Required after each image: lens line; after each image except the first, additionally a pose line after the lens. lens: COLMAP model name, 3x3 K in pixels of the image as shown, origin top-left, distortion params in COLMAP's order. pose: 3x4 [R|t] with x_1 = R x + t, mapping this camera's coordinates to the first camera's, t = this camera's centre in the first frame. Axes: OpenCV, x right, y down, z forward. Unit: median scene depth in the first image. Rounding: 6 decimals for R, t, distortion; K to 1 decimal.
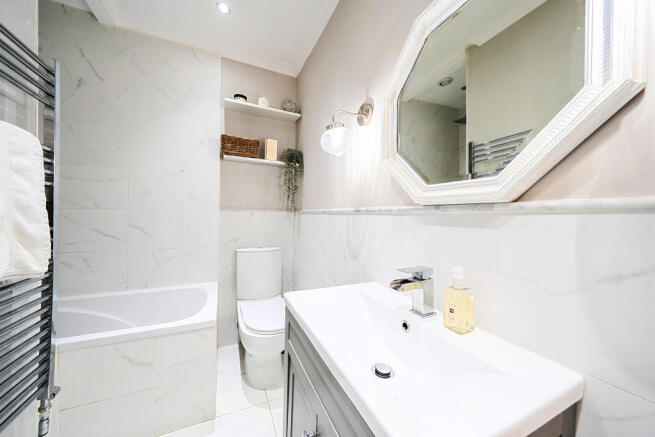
lens RADIAL K [[221.5, 0, 321.7], [0, 221.5, 217.7], [0, 0, 1]] dist [-0.007800, -0.000095]
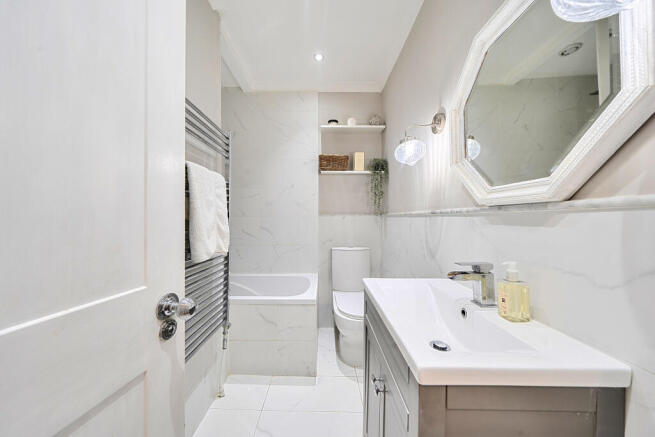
lens RADIAL K [[221.5, 0, 321.7], [0, 221.5, 217.7], [0, 0, 1]] dist [-0.007800, -0.000095]
pose [[0.910231, -0.019147, -0.413658, 0.118100], [0.011513, 0.999714, -0.020941, 0.009119], [0.413940, 0.014299, 0.910192, -0.215414]]
